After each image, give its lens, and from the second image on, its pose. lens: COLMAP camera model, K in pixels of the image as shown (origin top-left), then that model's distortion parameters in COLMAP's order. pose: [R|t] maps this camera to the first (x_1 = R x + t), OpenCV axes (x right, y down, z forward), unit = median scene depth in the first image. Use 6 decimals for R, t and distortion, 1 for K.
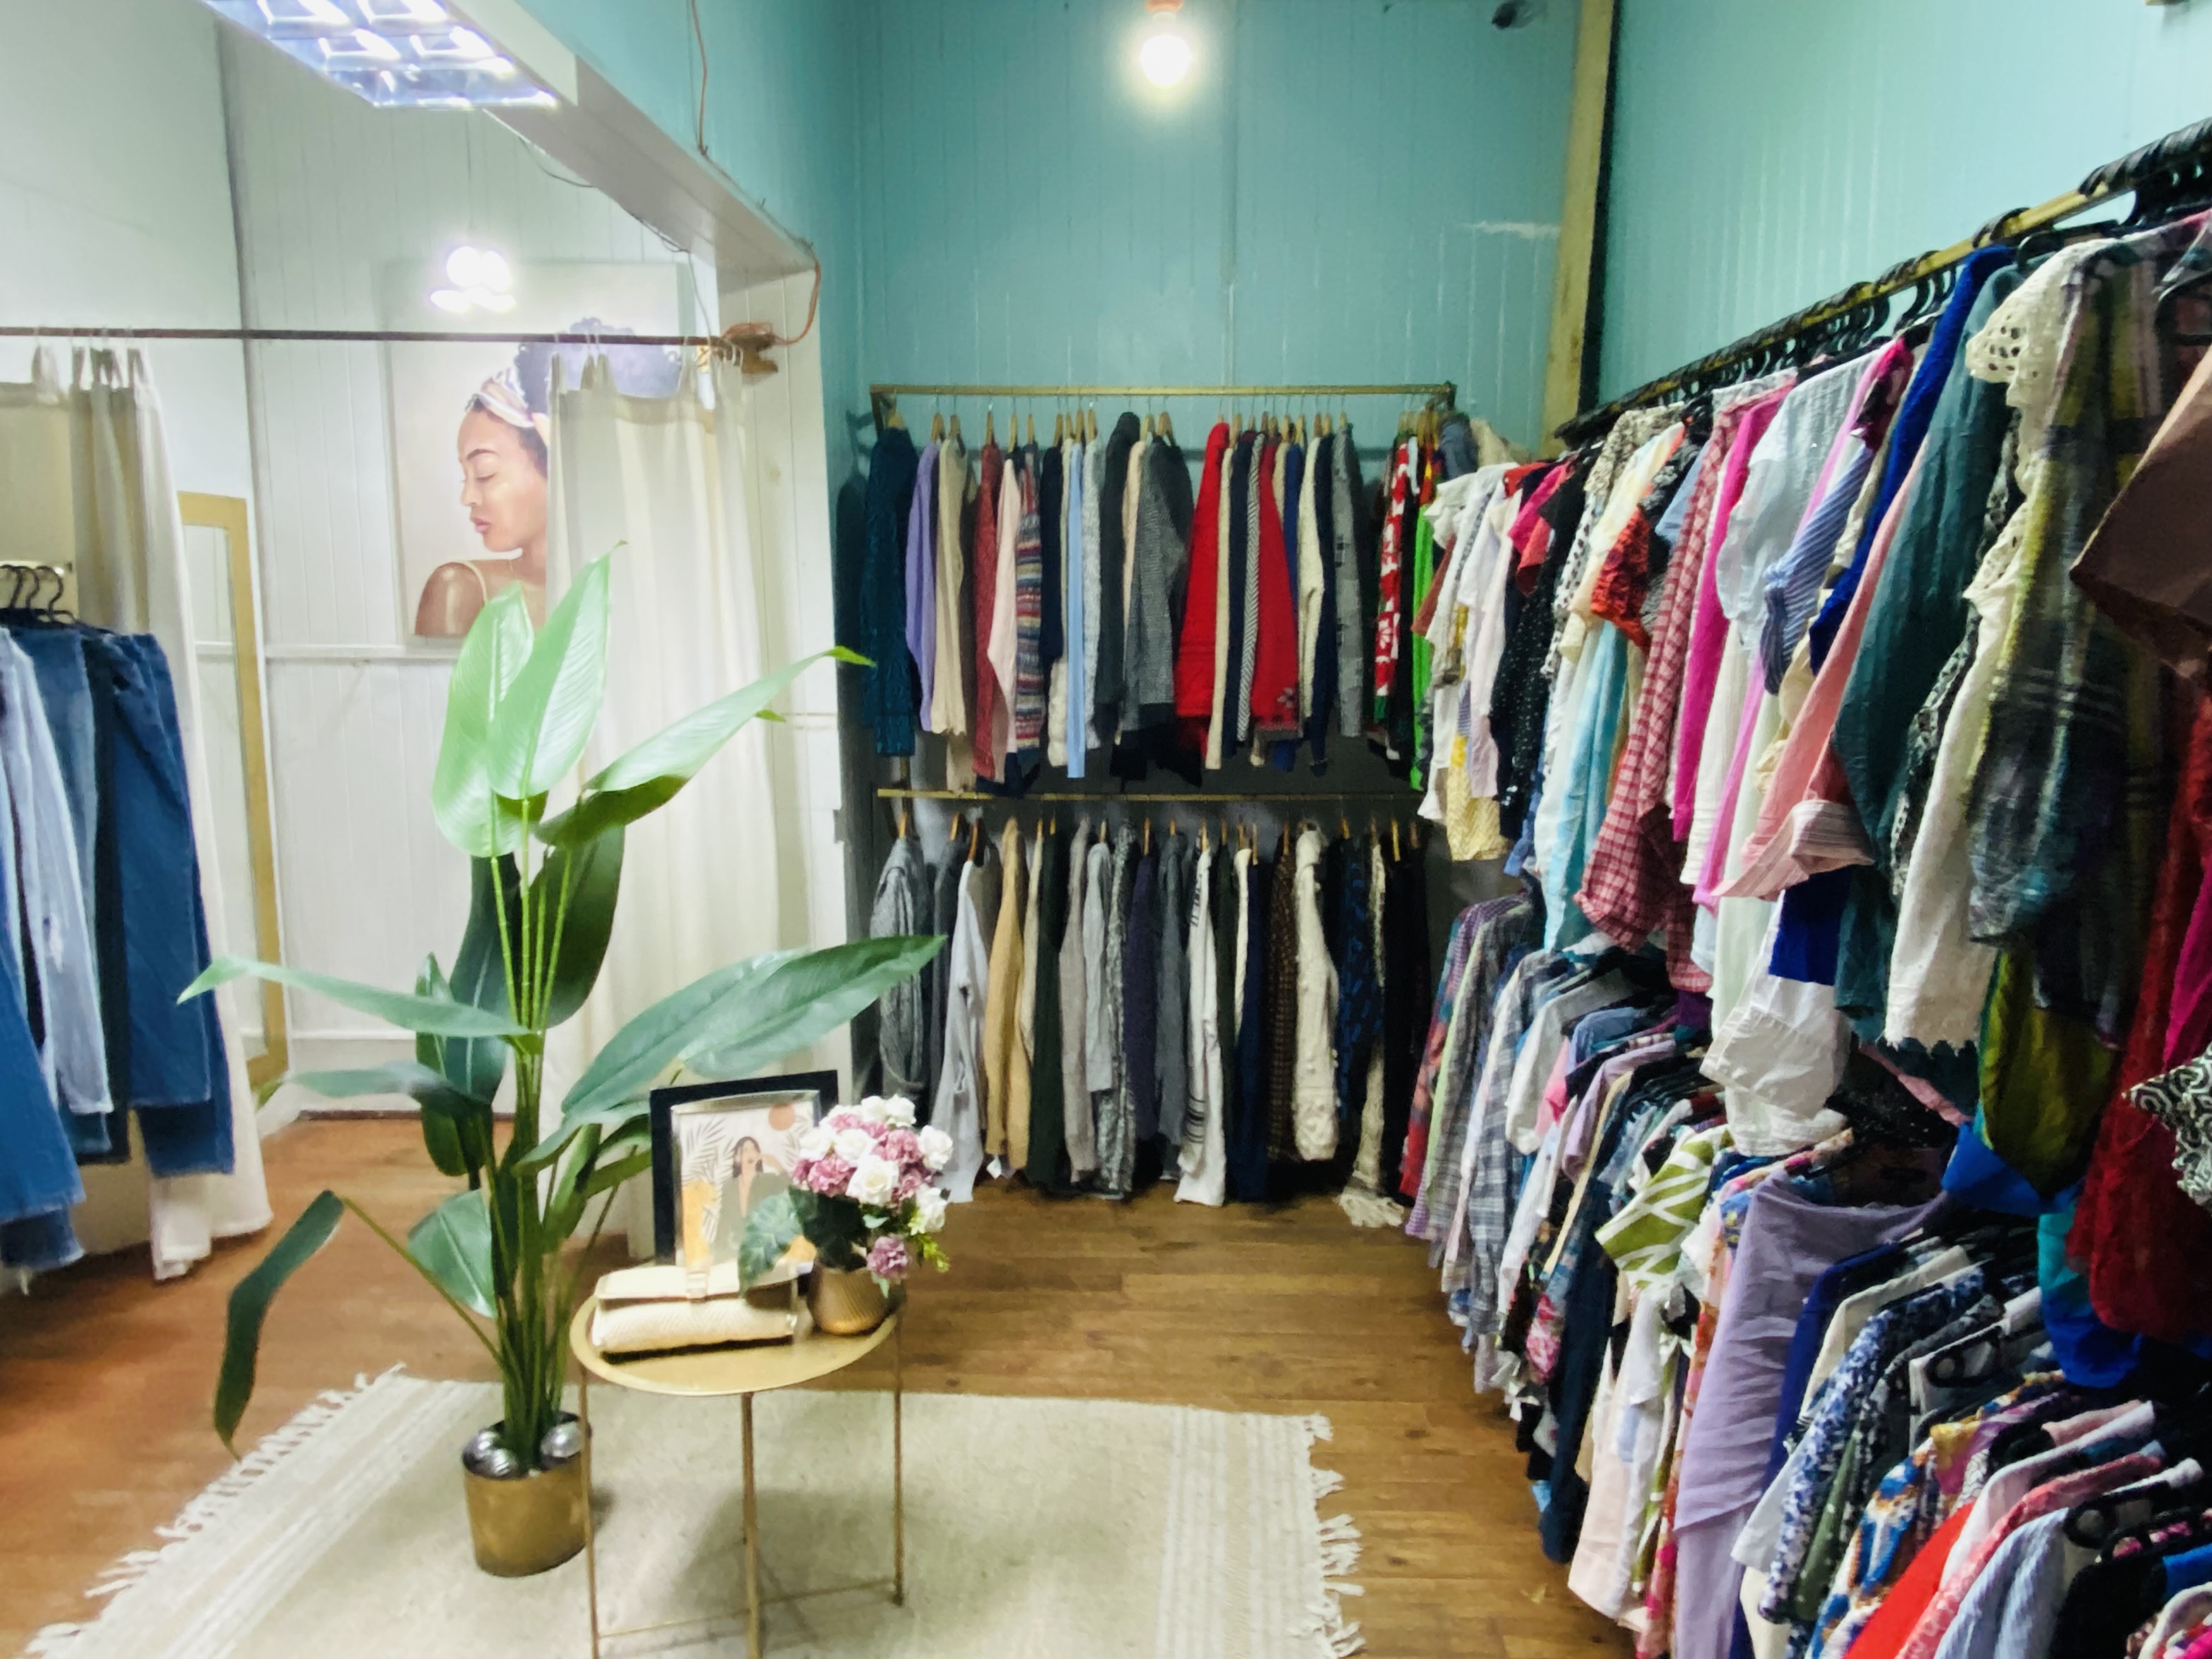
lens RADIAL K [[1371.9, 0, 1114.7], [0, 1371.9, 818.1], [0, 0, 1]] dist [0.027773, -0.029126]
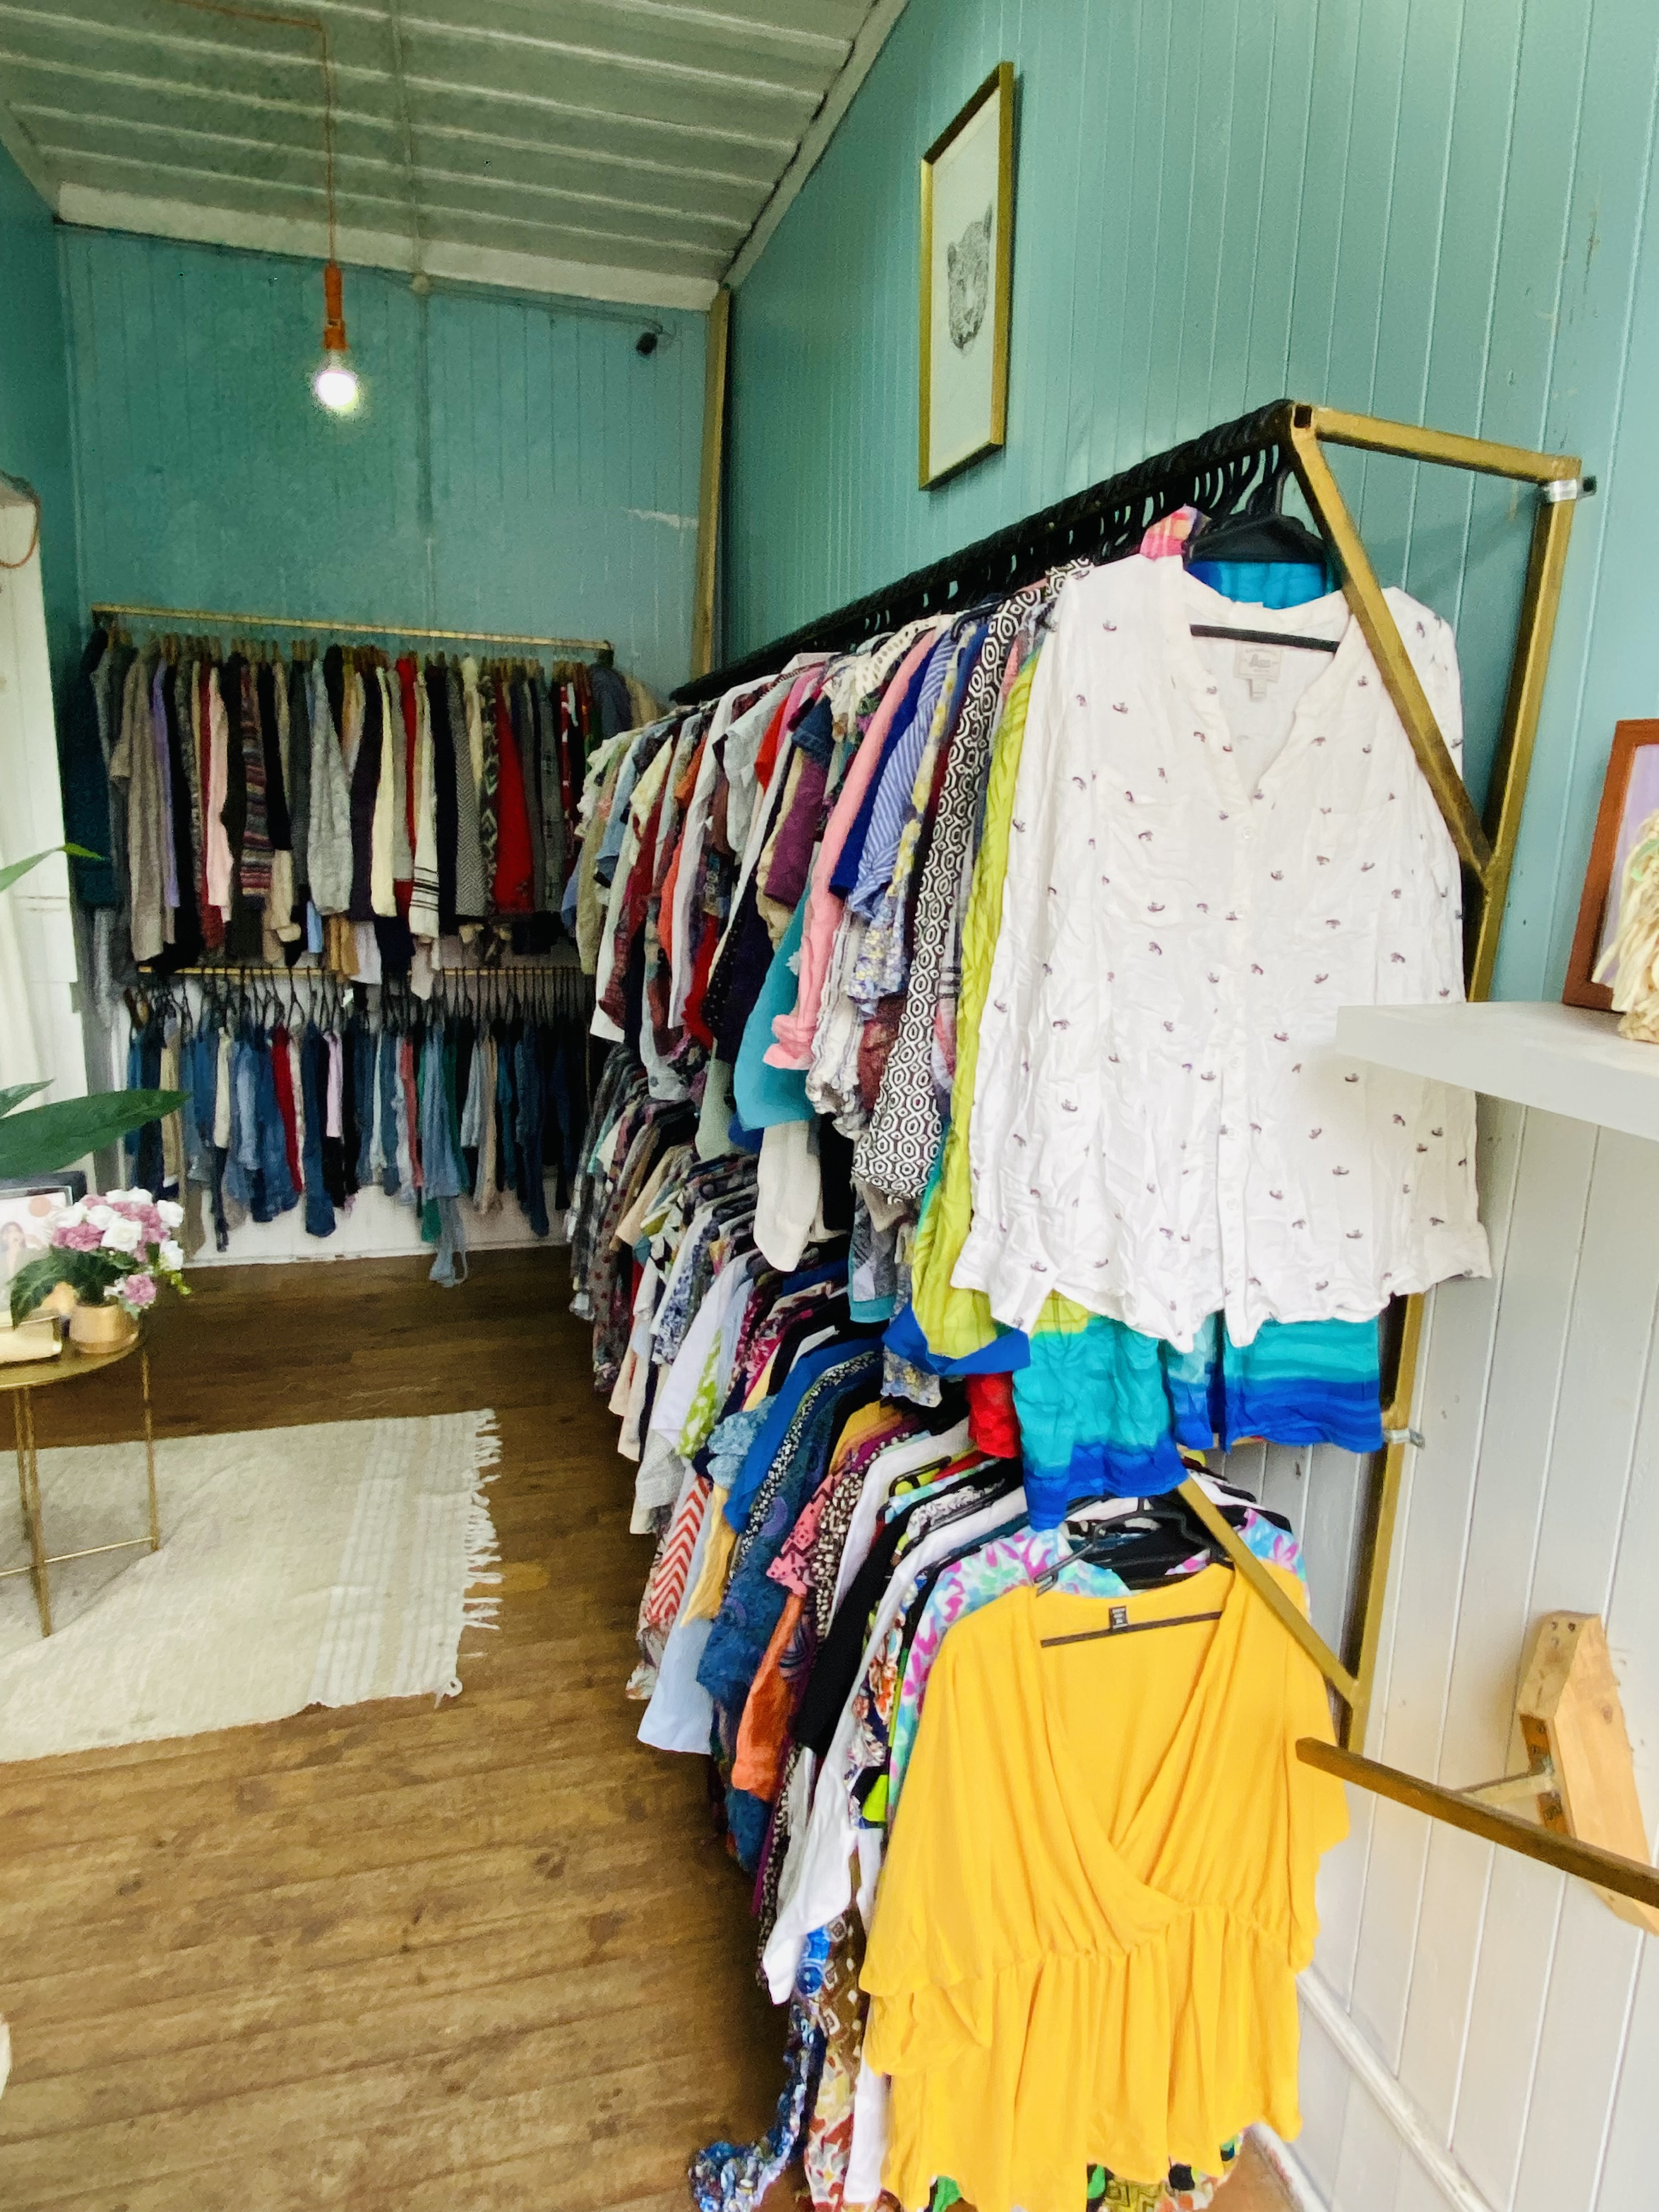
lens RADIAL K [[1357.9, 0, 847.5], [0, 1357.9, 1082.3], [0, 0, 1]] dist [0.088406, -0.100283]
pose [[0.950892, -0.031902, 0.307875, 0.067167], [0.016422, 0.998473, 0.052741, 0.031500], [-0.309088, -0.045095, 0.949964, -0.370468]]
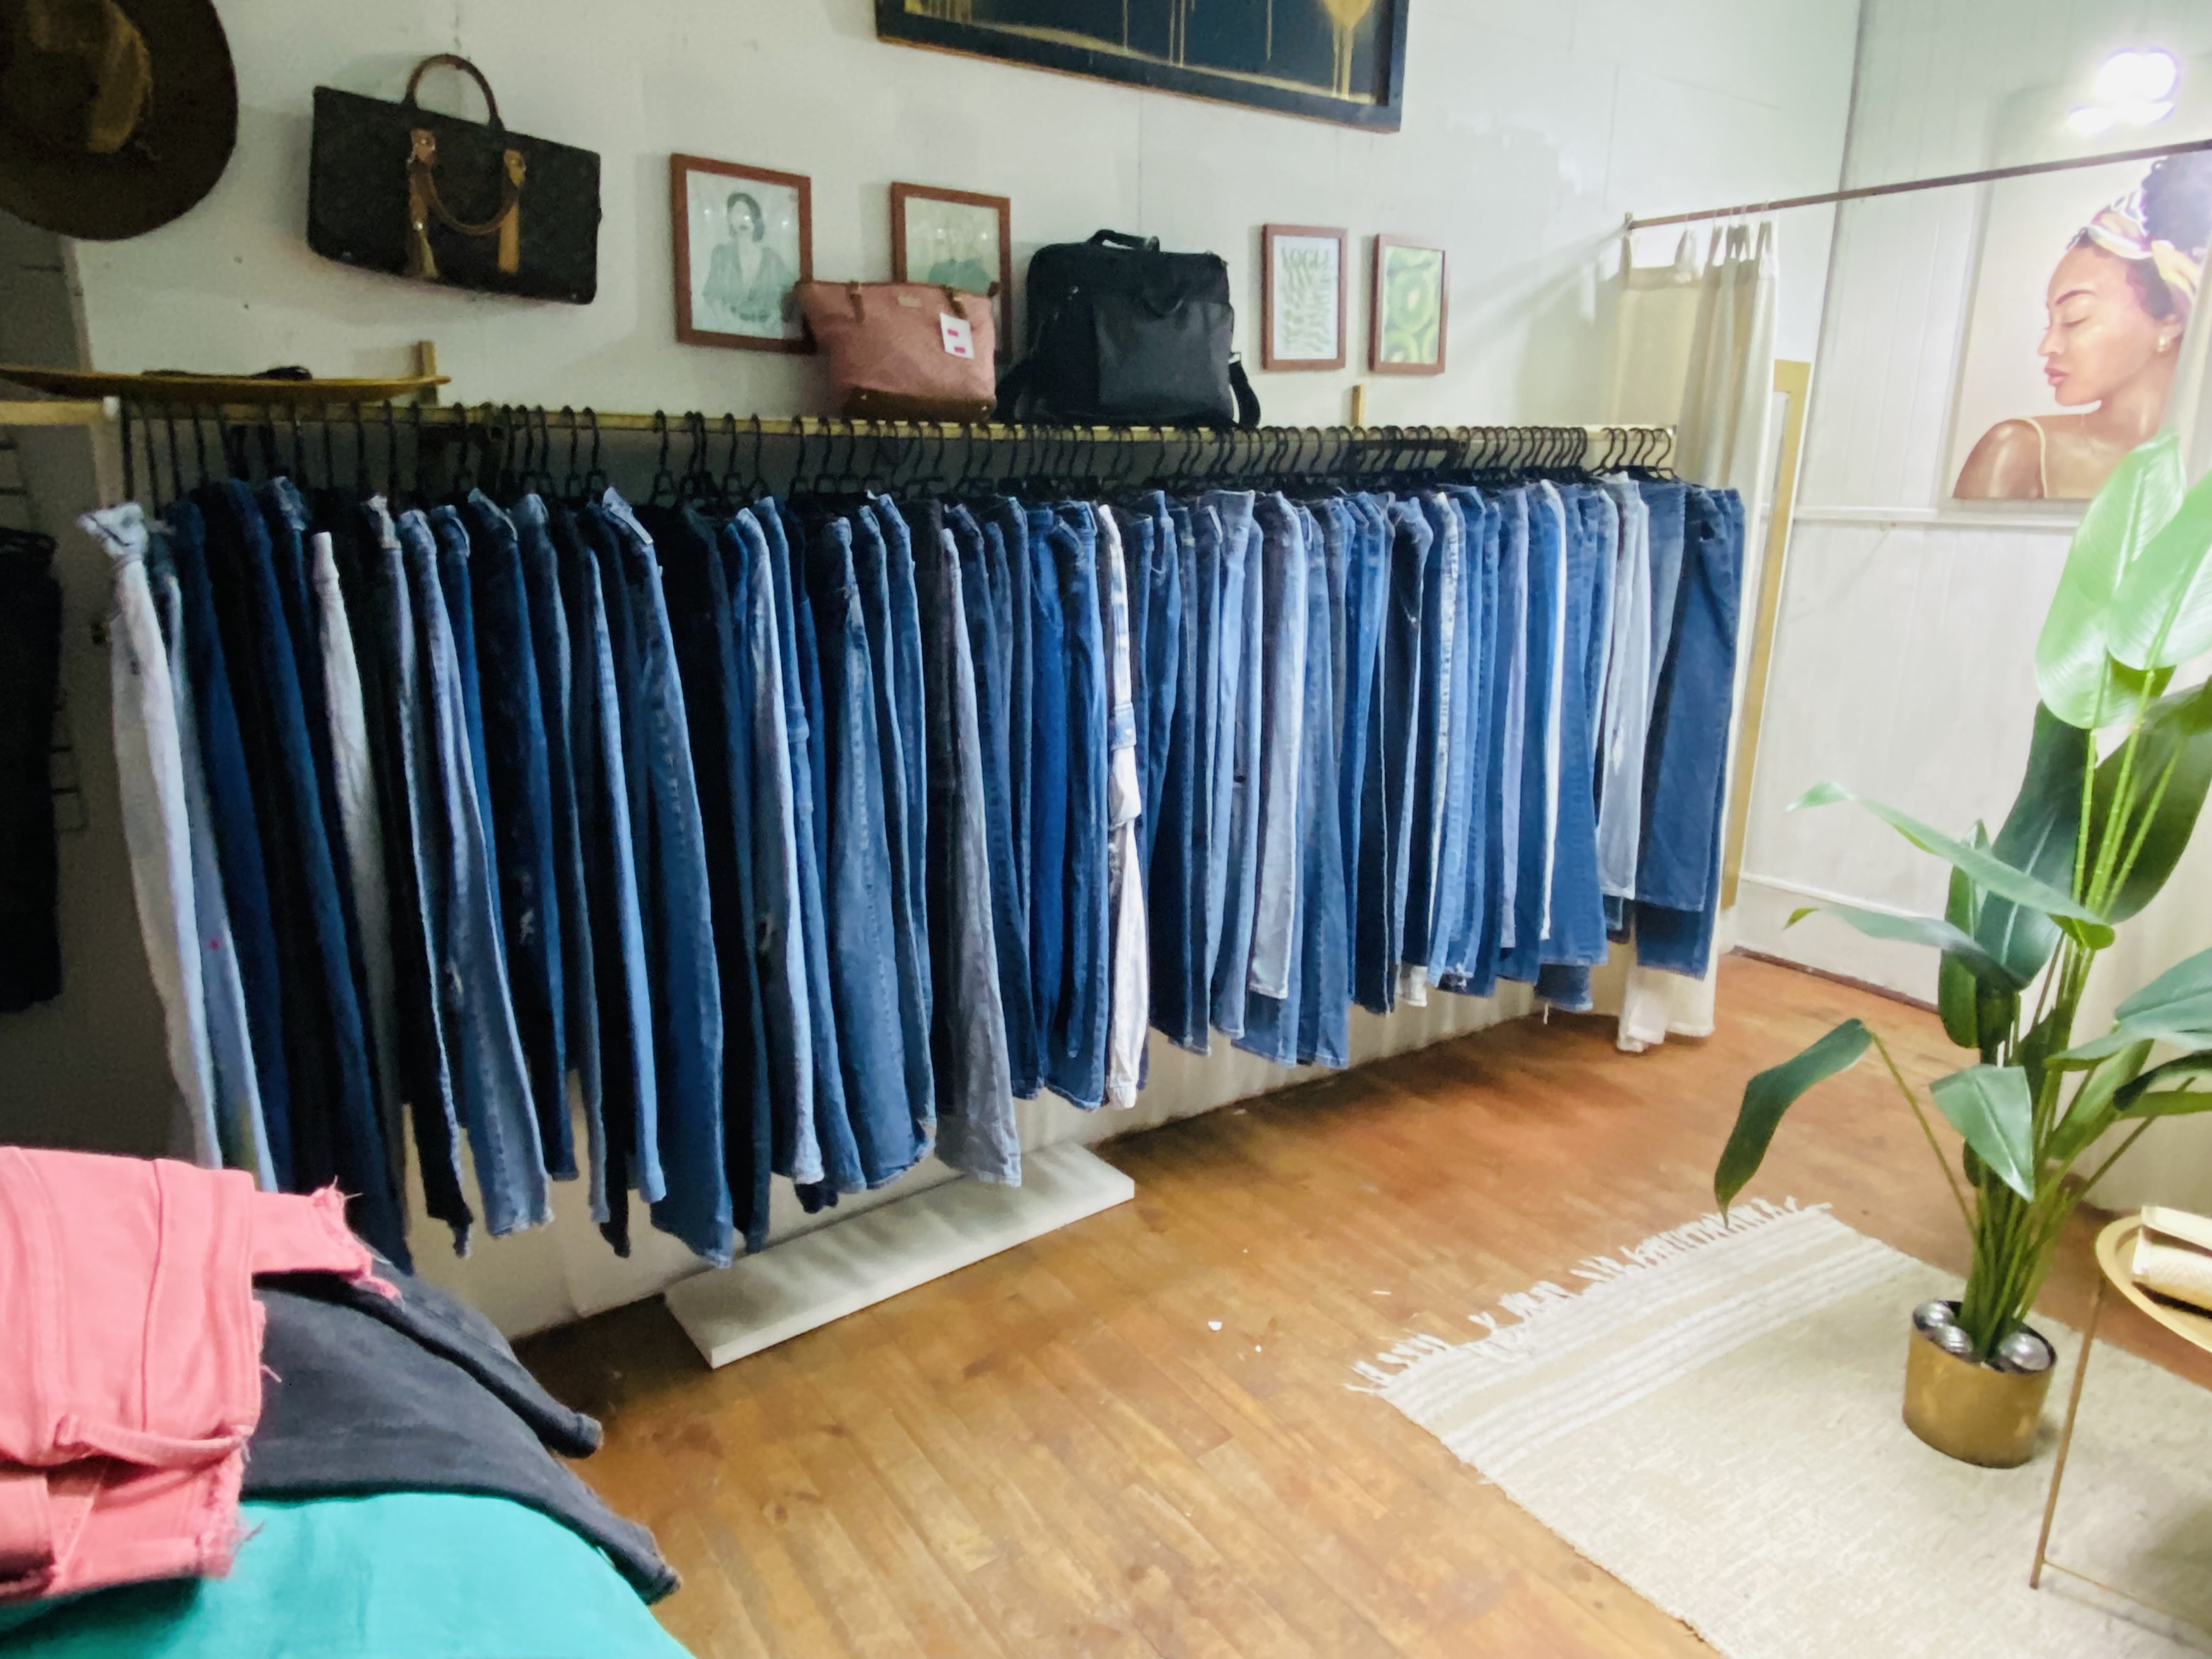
lens RADIAL K [[1371.9, 0, 1114.7], [0, 1371.9, 818.1], [0, 0, 1]] dist [0.027773, -0.029126]
pose [[0.585829, 0.197607, -0.785974, -0.070404], [-0.129492, 0.980182, 0.149917, 0.023804], [0.800023, 0.013952, 0.599808, -0.055305]]
